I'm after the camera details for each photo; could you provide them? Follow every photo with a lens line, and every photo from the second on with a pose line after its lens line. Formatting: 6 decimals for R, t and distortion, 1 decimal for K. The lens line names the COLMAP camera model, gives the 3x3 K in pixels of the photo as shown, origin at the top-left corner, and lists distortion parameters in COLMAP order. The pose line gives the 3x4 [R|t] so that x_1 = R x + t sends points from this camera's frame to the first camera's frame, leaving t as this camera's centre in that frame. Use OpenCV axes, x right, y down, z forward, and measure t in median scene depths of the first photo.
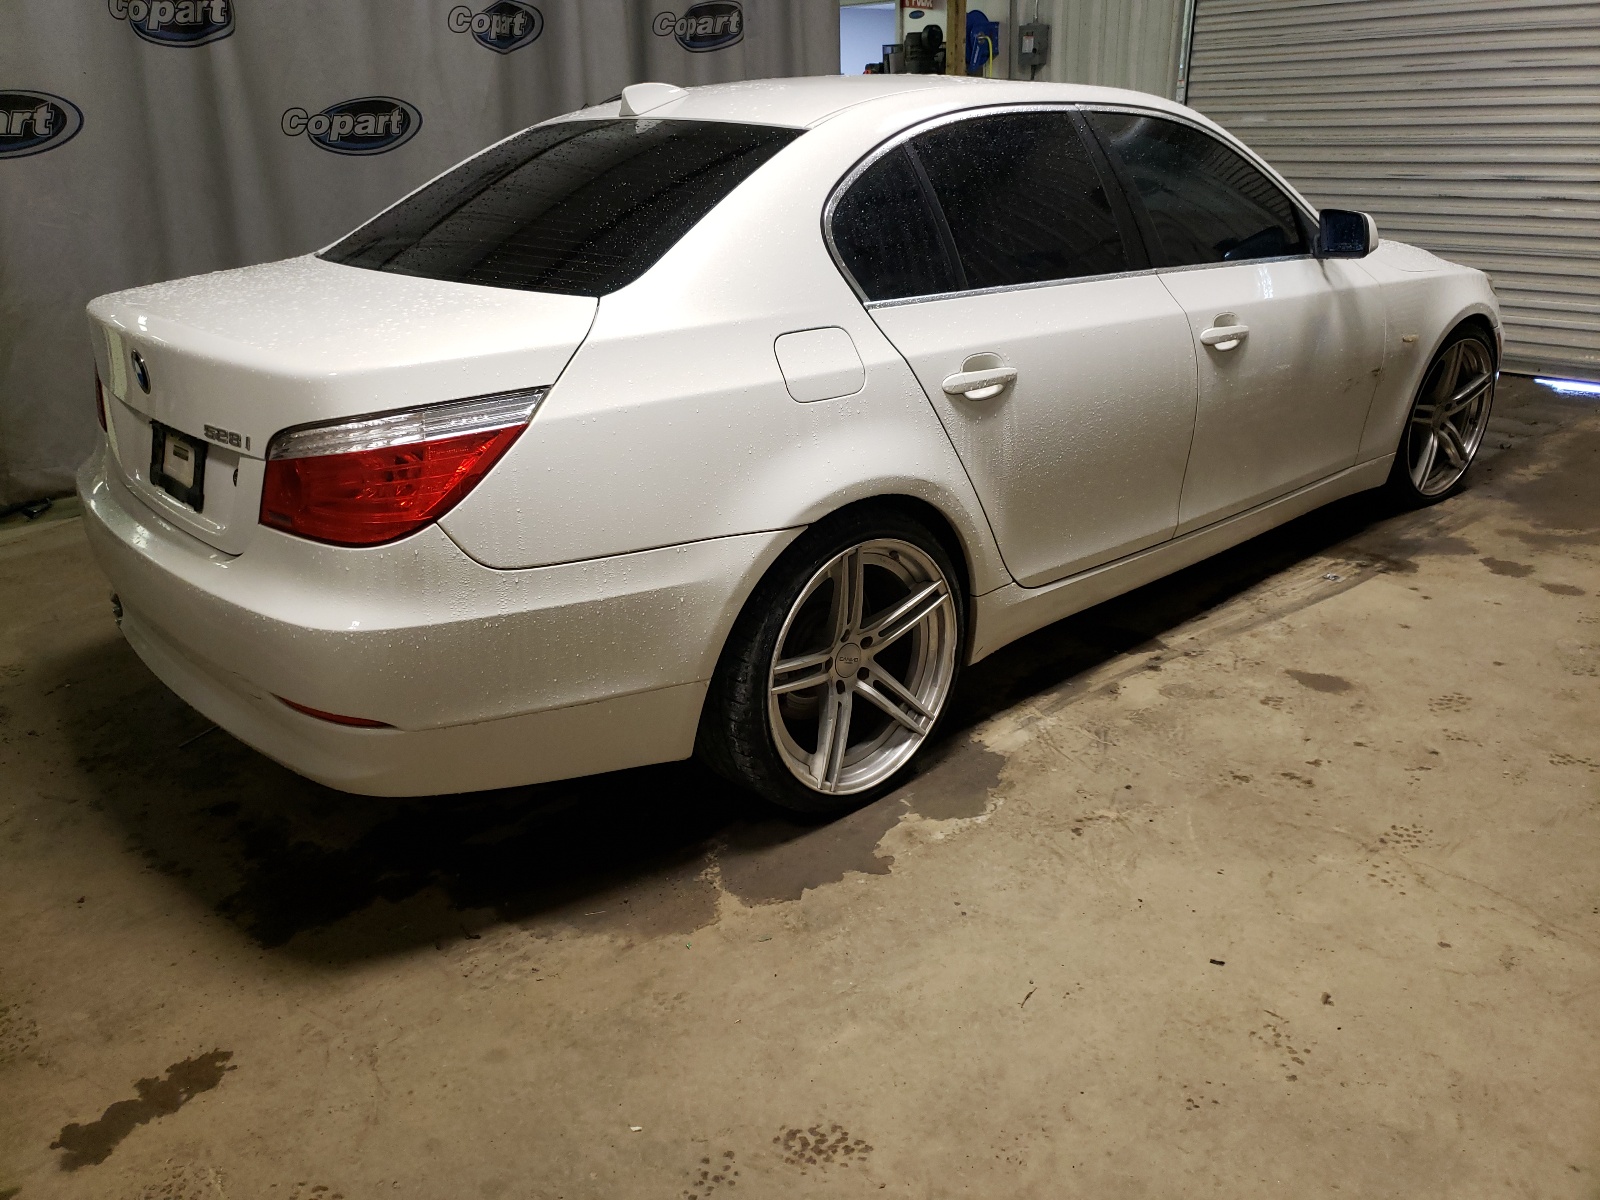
lens RADIAL K [[1210.5, 0, 801.1], [0, 1210.5, 599.7], [0, 0, 1]] dist [0.003874, -0.009533]
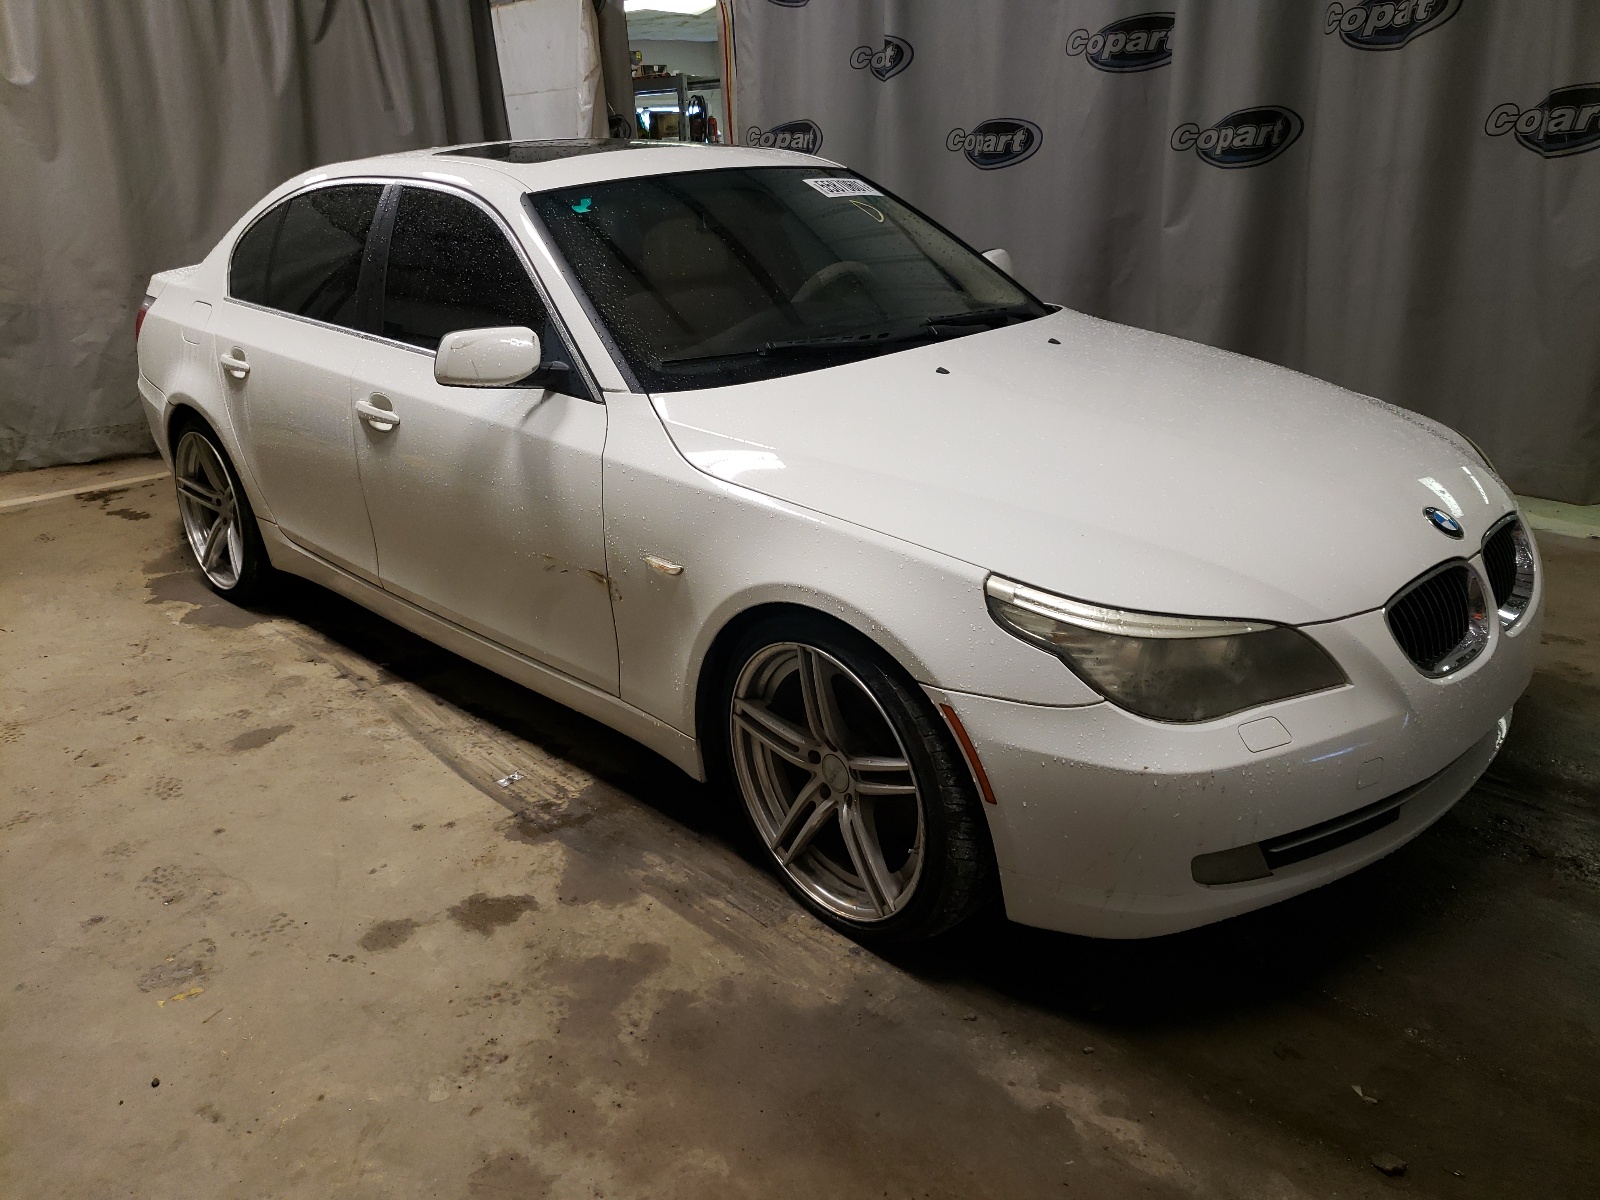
lens RADIAL K [[1210.5, 0, 804.3], [0, 1210.5, 597.3], [0, 0, 1]] dist [0.003874, -0.009533]
pose [[0.083705, 0.384616, -0.919274, 1.132950], [-0.346226, 0.876264, 0.335095, -0.454174], [0.934409, 0.290227, 0.206512, 0.970251]]
